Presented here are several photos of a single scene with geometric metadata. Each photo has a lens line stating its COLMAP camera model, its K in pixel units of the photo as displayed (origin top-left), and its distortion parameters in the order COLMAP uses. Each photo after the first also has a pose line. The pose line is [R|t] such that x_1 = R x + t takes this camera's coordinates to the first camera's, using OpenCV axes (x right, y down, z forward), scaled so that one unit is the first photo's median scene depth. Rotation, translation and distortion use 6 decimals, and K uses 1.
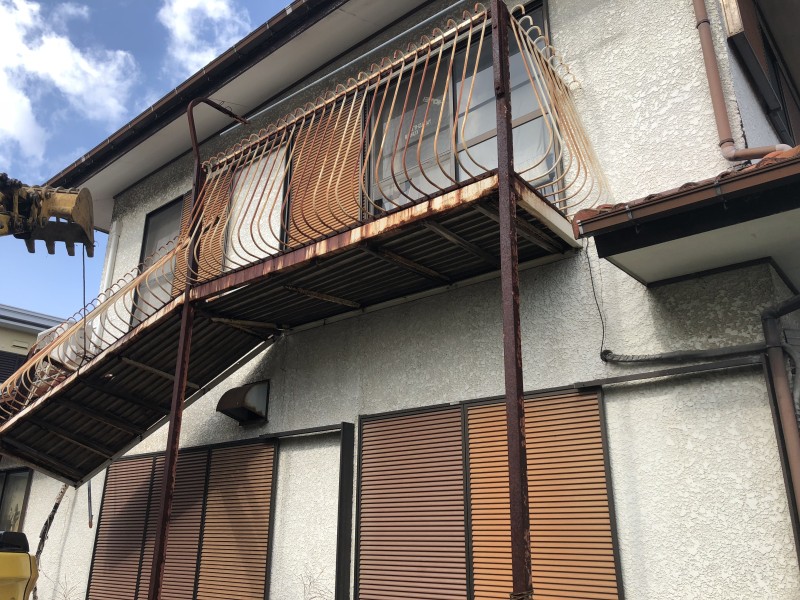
lens RADIAL K [[662.5, 0, 398.6], [0, 662.5, 293.5], [0, 0, 1]] dist [0.026917, -0.014831]
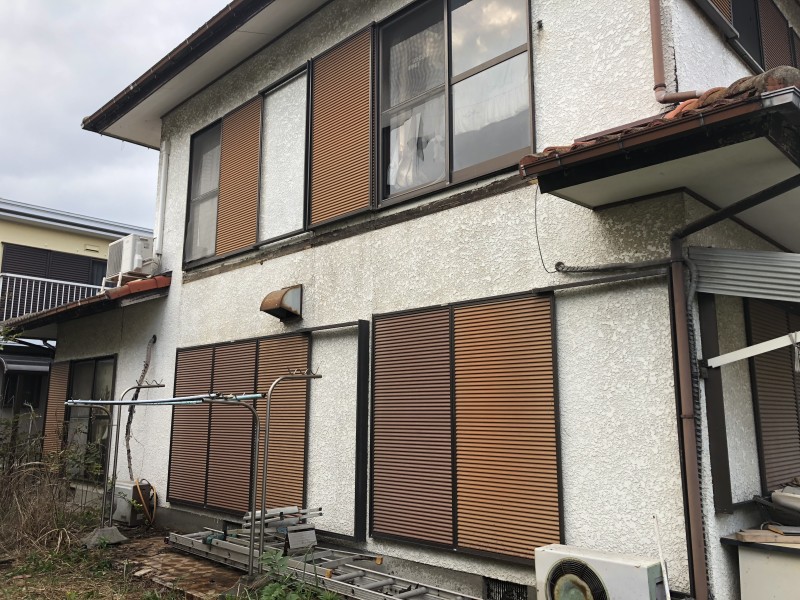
lens RADIAL K [[662.5, 0, 398.6], [0, 662.5, 293.5], [0, 0, 1]] dist [0.026917, -0.014831]
pose [[0.996706, -0.017930, -0.079094, 0.111143], [0.031032, 0.985354, 0.167674, -0.074006], [0.074930, -0.169576, 0.982664, -0.246616]]
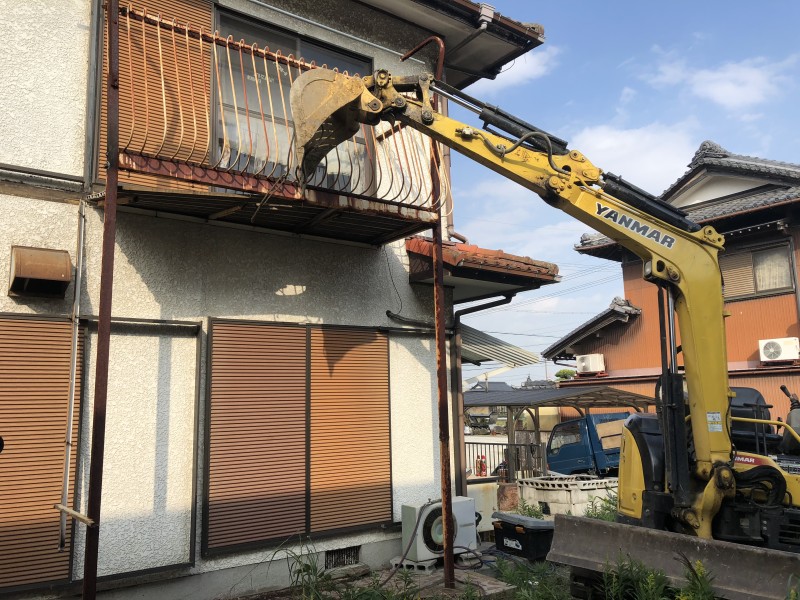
lens RADIAL K [[662.5, 0, 398.6], [0, 662.5, 293.5], [0, 0, 1]] dist [0.026917, -0.014831]
pose [[0.215029, 0.151033, 0.964858, -1.401358], [-0.310462, 0.947290, -0.079093, 0.173977], [-0.925946, -0.282544, 0.250585, 0.543829]]
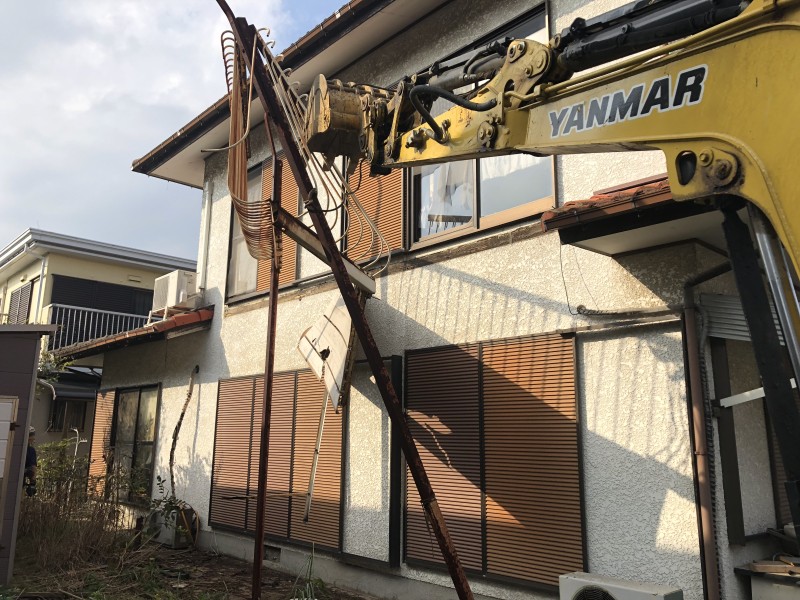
lens RADIAL K [[662.5, 0, 398.6], [0, 662.5, 293.5], [0, 0, 1]] dist [0.026917, -0.014831]
pose [[0.992436, -0.023291, -0.120531, 0.112630], [0.039393, 0.990334, 0.132990, -0.128659], [0.116268, -0.136732, 0.983761, -0.342273]]
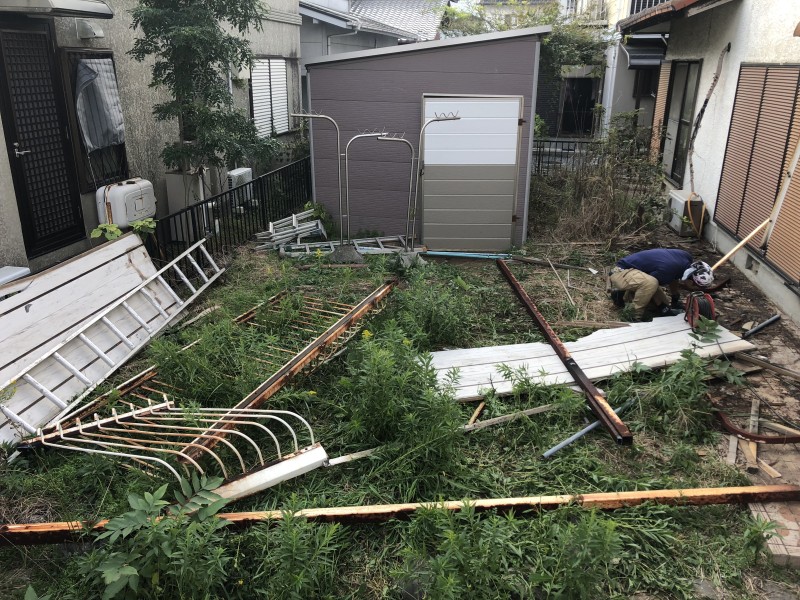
lens RADIAL K [[662.5, 0, 398.6], [0, 662.5, 293.5], [0, 0, 1]] dist [0.026917, -0.014831]
pose [[0.514884, 0.273580, -0.812433, 0.510150], [0.291962, 0.835090, 0.466243, -0.213171], [0.806010, -0.477261, 0.350100, -0.042816]]
